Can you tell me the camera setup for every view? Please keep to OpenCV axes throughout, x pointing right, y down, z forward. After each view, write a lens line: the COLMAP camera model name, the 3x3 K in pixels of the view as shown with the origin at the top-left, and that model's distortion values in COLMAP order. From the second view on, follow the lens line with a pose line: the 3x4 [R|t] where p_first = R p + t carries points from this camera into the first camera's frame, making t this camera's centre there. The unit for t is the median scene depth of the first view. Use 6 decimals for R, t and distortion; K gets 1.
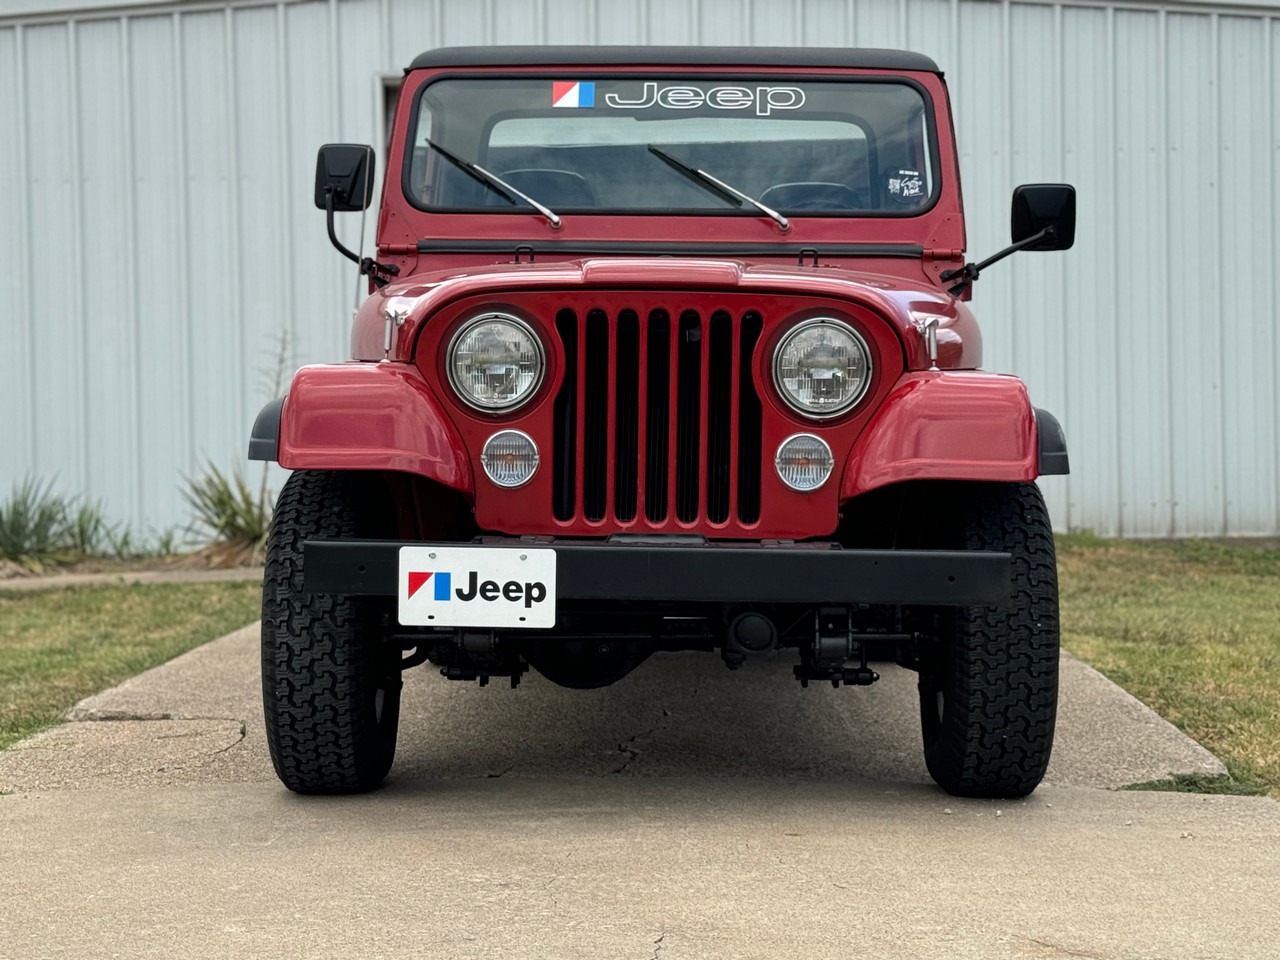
lens RADIAL K [[2436.4, 0, 632.3], [0, 2436.4, 476.5], [0, 0, 1]] dist [0.137085, 0.000000]
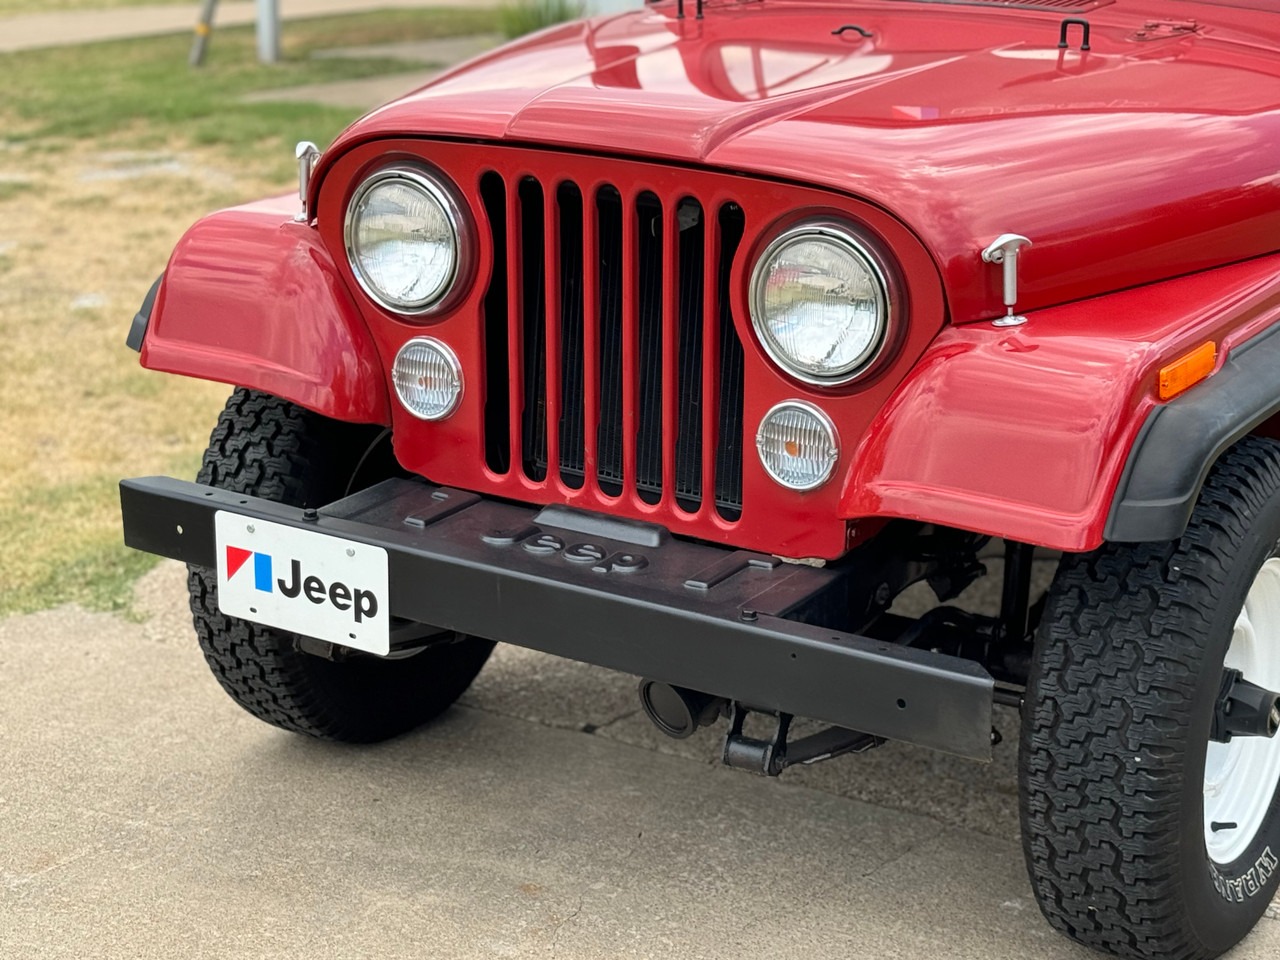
lens RADIAL K [[2436.4, 0, 648.0], [0, 2436.4, 481.1], [0, 0, 1]] dist [0.137085, 0.000000]
pose [[0.857128, 0.148080, -0.493359, 0.349529], [-0.017269, 0.965510, 0.259793, -0.160165], [0.514813, -0.214156, 0.830123, 0.446555]]
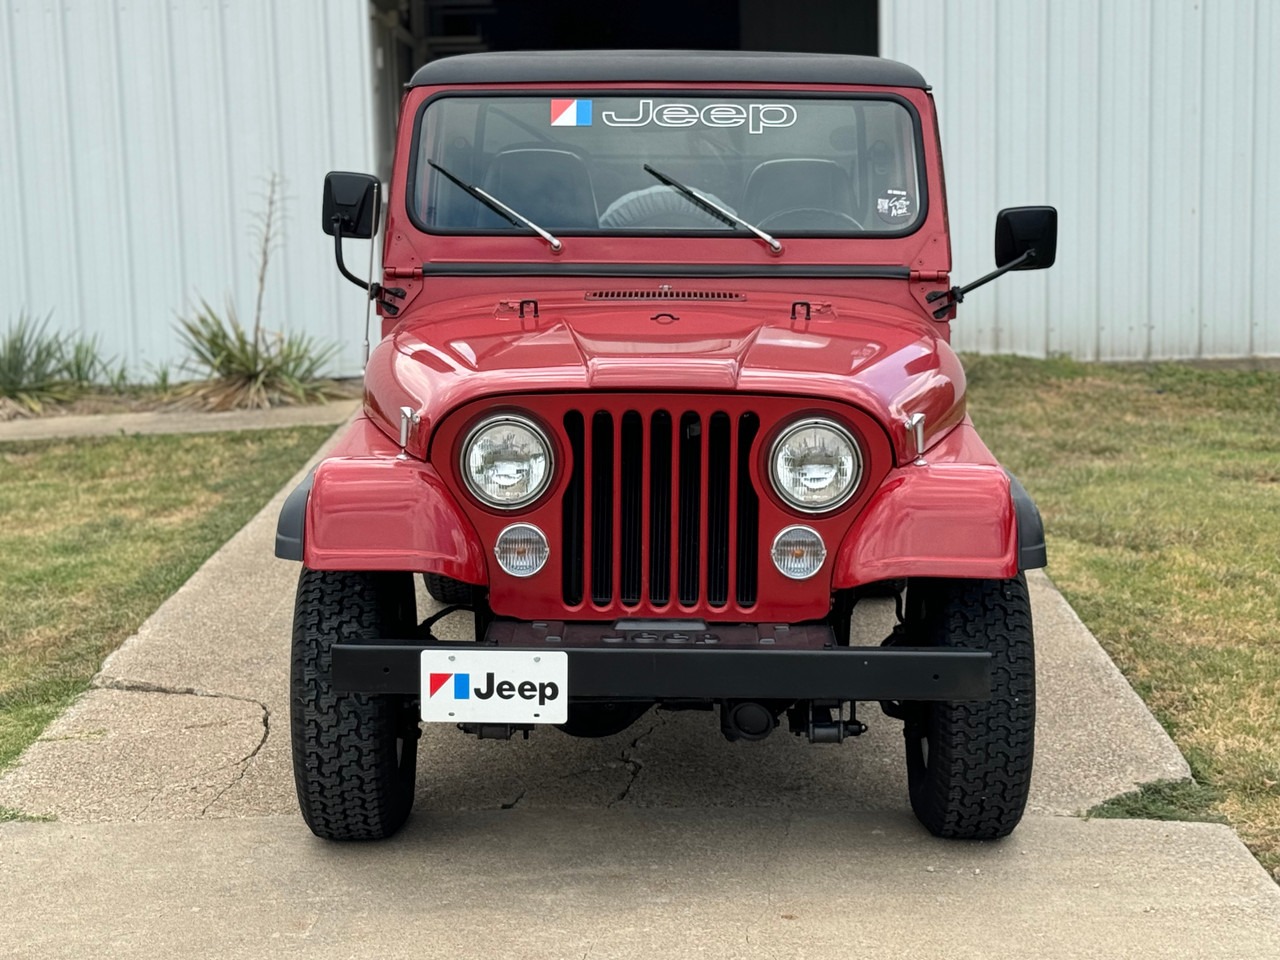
lens RADIAL K [[2436.4, 0, 642.1], [0, 2436.4, 484.7], [0, 0, 1]] dist [0.137085, 0.000000]
pose [[0.999894, -0.008213, 0.012040, -0.010237], [0.006566, 0.991367, 0.130952, -0.173573], [-0.013012, -0.130859, 0.991316, -0.049820]]
